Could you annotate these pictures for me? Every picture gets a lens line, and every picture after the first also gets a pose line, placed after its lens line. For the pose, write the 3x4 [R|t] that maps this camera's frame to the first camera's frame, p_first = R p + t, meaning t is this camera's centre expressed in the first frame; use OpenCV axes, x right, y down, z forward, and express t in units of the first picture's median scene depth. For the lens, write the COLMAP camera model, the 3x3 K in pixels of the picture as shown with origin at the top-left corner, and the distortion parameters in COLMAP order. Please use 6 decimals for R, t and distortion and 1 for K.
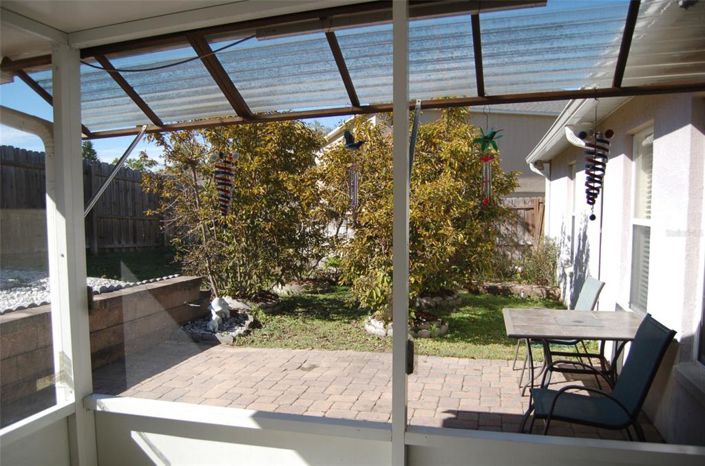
lens RADIAL K [[546.4, 0, 351.8], [0, 546.4, 241.9], [0, 0, 1]] dist [-0.074439, 0.008678]
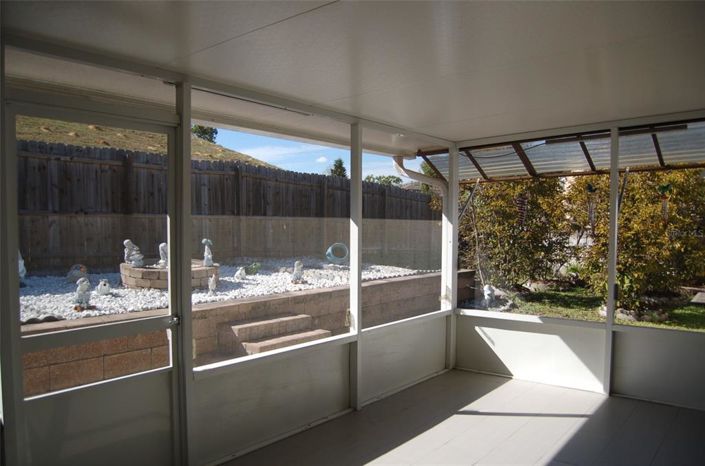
lens RADIAL K [[546.4, 0, 351.8], [0, 546.4, 241.9], [0, 0, 1]] dist [-0.074439, 0.008678]
pose [[0.913036, 0.025349, -0.407090, 0.003217], [-0.035463, 0.999221, -0.017317, 0.029819], [0.406334, 0.030248, 0.913224, -0.461458]]
